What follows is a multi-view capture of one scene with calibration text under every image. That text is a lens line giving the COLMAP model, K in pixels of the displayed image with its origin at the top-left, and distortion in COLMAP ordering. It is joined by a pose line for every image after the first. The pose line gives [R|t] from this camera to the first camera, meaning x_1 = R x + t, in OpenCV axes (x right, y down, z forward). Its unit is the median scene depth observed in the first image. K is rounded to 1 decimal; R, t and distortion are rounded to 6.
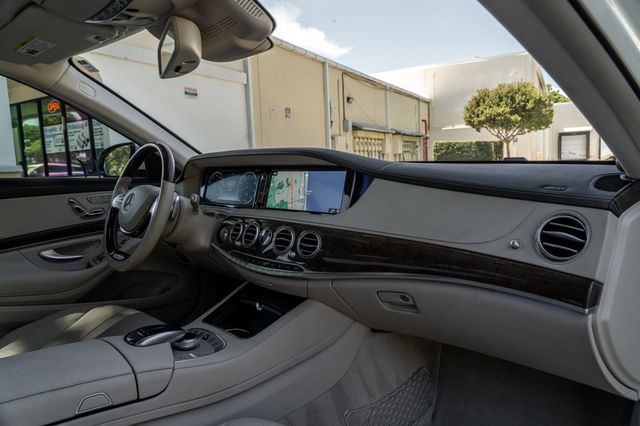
lens RADIAL K [[453.6, 0, 320.0], [0, 453.6, 213.0], [0, 0, 1]] dist [-0.027958, -0.000916]
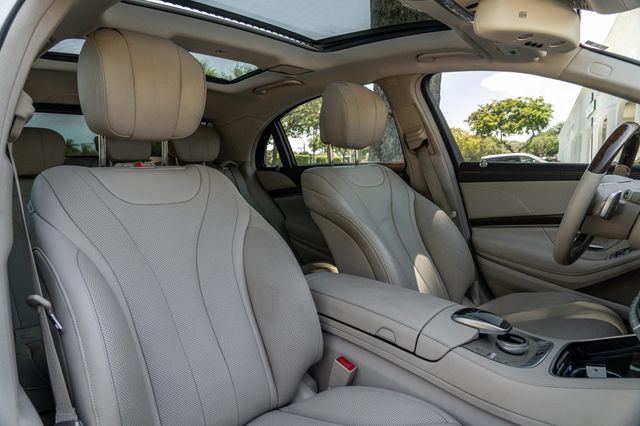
lens RADIAL K [[465.8, 0, 320.0], [0, 465.8, 213.0], [0, 0, 1]] dist [-0.012686, 0.001671]
pose [[-0.025412, 0.132708, -0.990829, 0.501155], [-0.093319, 0.986507, 0.134522, -0.058314], [0.995312, 0.095882, -0.012685, 0.485152]]
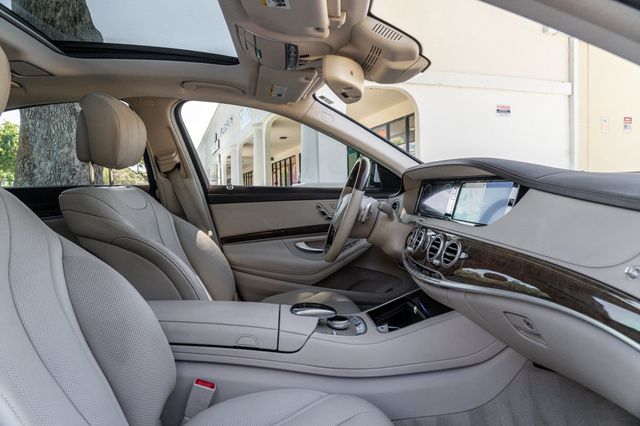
lens RADIAL K [[465.8, 0, 320.0], [0, 465.8, 213.0], [0, 0, 1]] dist [-0.012686, 0.001671]
pose [[0.732268, 0.050677, -0.679129, 0.385704], [-0.085277, 0.996202, -0.017613, 0.019546], [0.675656, 0.070812, 0.733808, 0.041736]]
